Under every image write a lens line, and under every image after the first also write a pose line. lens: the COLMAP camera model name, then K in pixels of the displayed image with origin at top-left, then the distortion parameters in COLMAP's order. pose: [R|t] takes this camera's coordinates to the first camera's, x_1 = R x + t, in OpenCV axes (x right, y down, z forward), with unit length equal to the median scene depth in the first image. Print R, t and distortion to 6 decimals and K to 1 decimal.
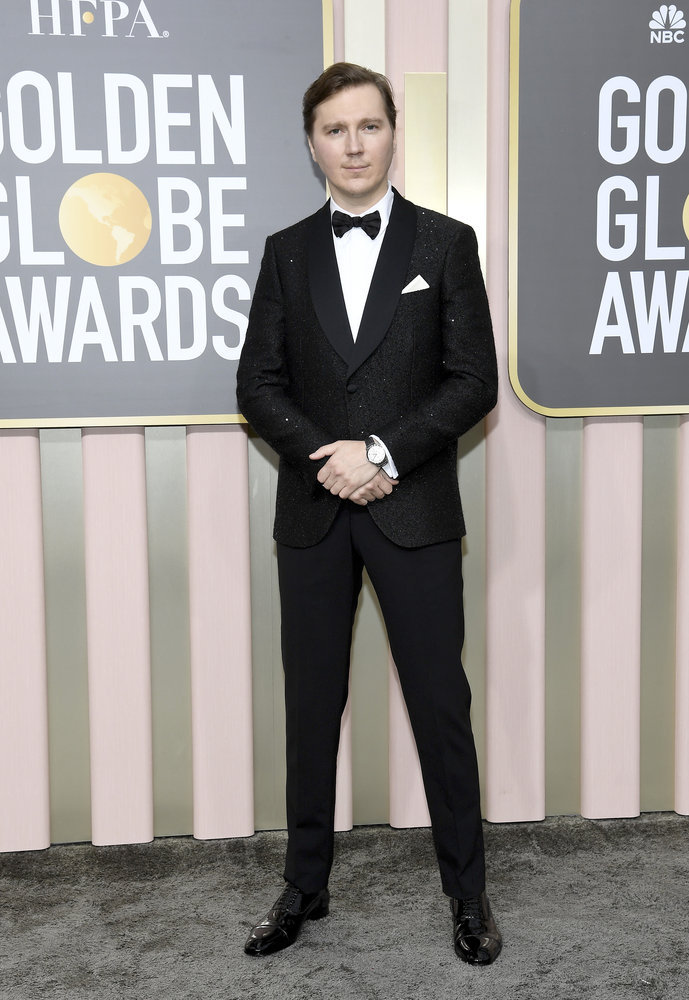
lens RADIAL K [[1794.7, 0, 374.4], [0, 1794.7, 520.4], [0, 0, 1]] dist [0.290902, 0.000000]
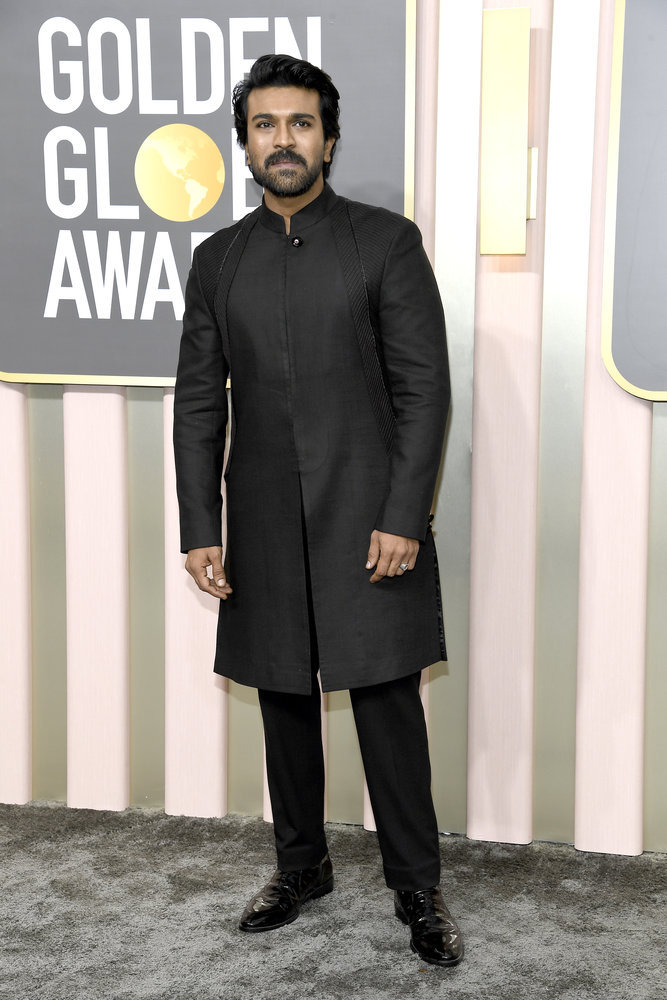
lens RADIAL K [[1947.1, 0, 344.9], [0, 1947.1, 533.3], [0, 0, 1]] dist [0.434347, 0.000000]
pose [[0.930706, 0.073412, -0.358325, 0.327379], [-0.067663, 0.997299, 0.028576, -0.009952], [0.359455, -0.002350, 0.933160, 0.047277]]
